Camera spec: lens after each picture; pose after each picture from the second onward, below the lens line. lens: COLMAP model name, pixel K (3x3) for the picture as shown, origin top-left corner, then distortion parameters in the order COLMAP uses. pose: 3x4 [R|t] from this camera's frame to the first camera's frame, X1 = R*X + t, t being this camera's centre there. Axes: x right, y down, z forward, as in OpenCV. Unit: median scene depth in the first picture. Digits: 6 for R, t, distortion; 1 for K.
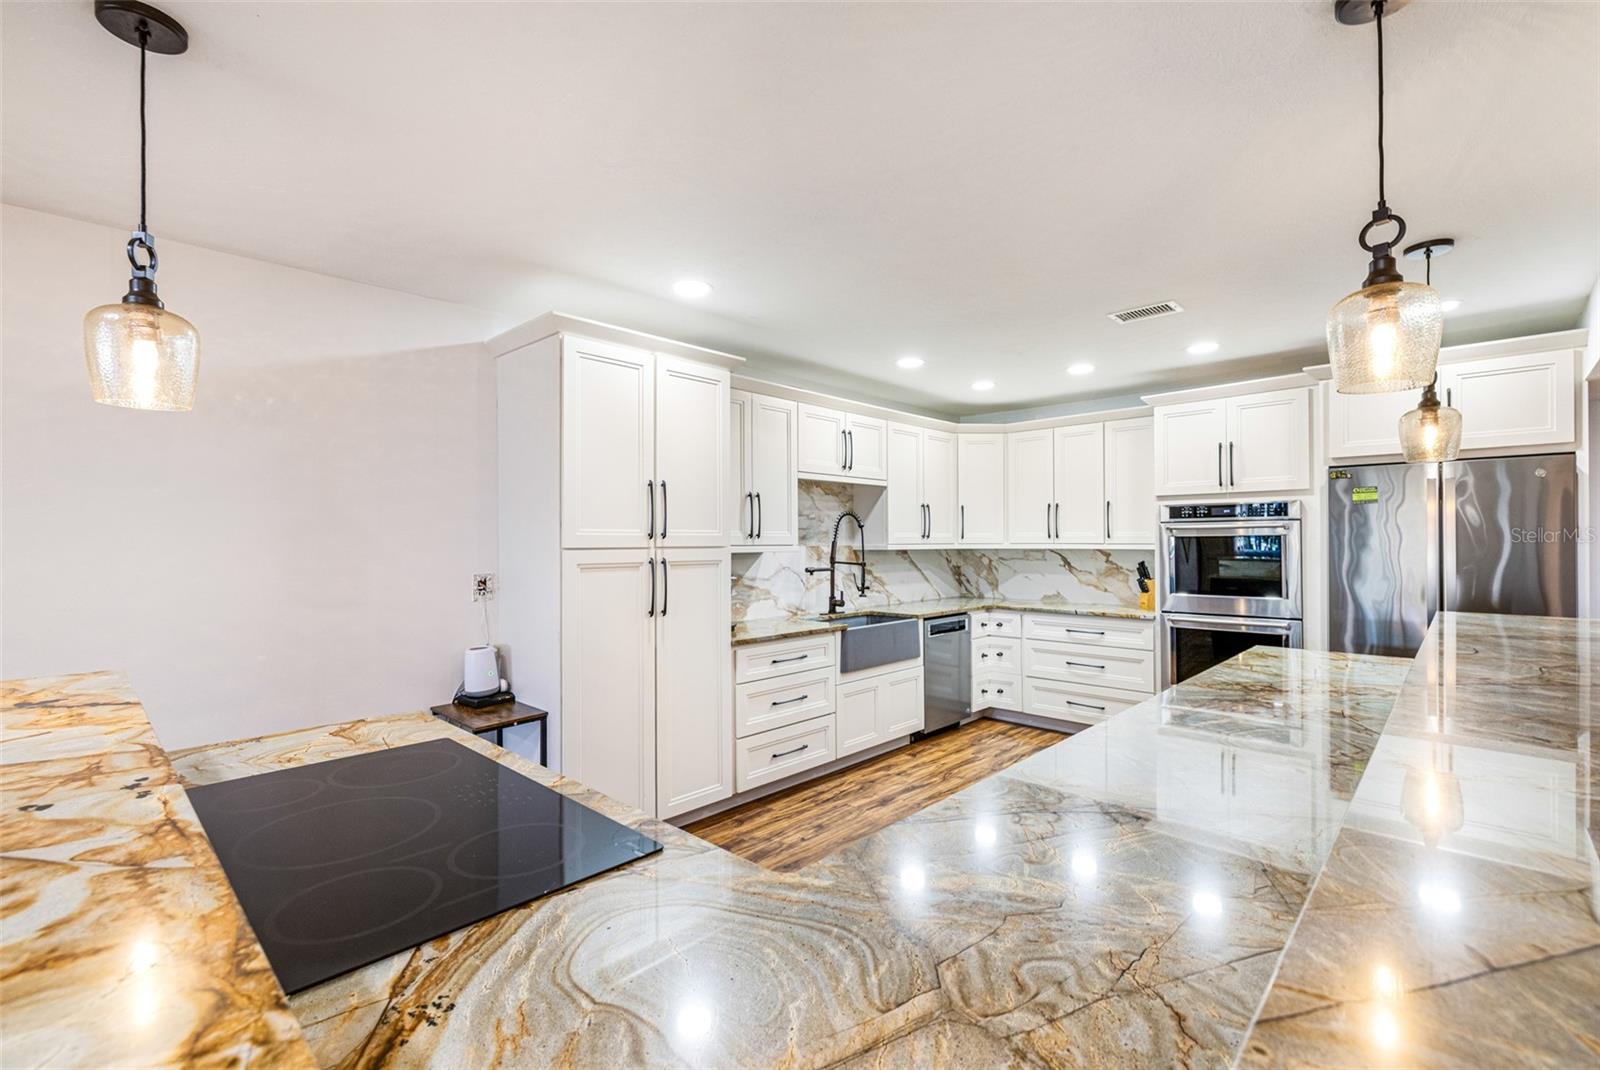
lens RADIAL K [[700.9, 0, 796.8], [0, 700.9, 535.1], [0, 0, 1]] dist [0.000948, 0.000214]
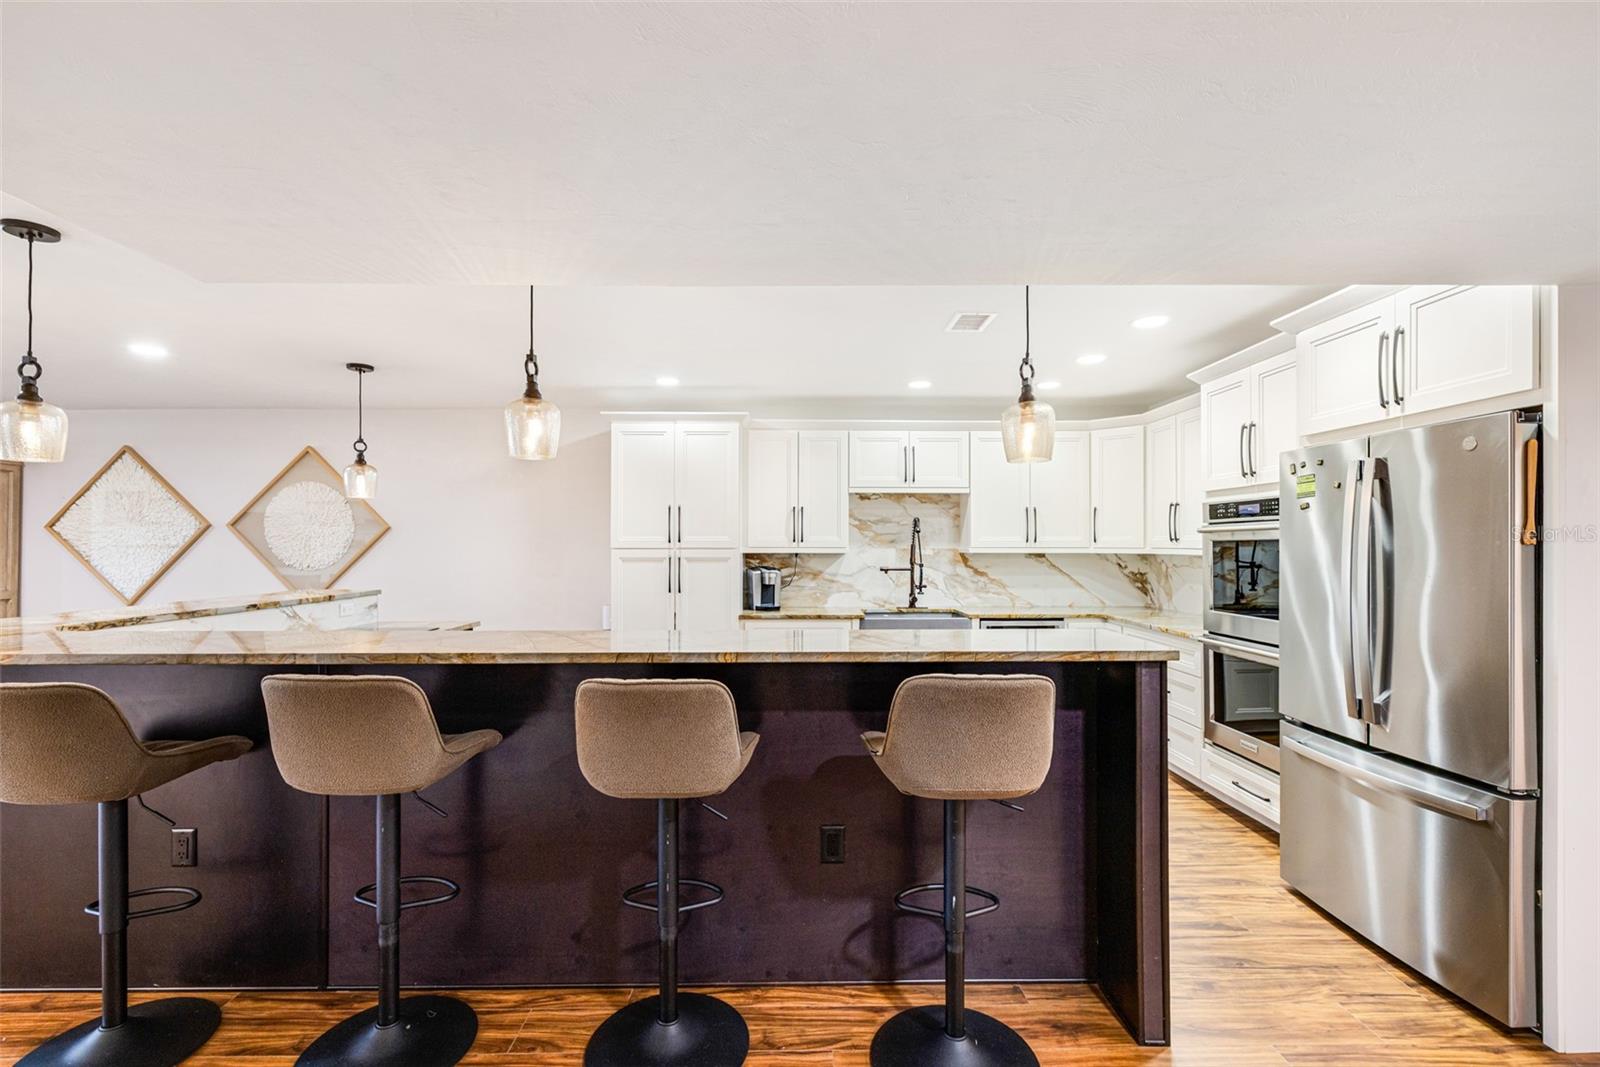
lens RADIAL K [[698.9, 0, 798.1], [0, 698.9, 544.6], [0, 0, 1]] dist [0.013457, 0.000197]
pose [[0.699507, 0.004622, -0.714611, 0.747056], [0.004354, 0.999933, 0.010729, -0.004326], [0.714612, -0.010617, 0.699440, 0.076894]]
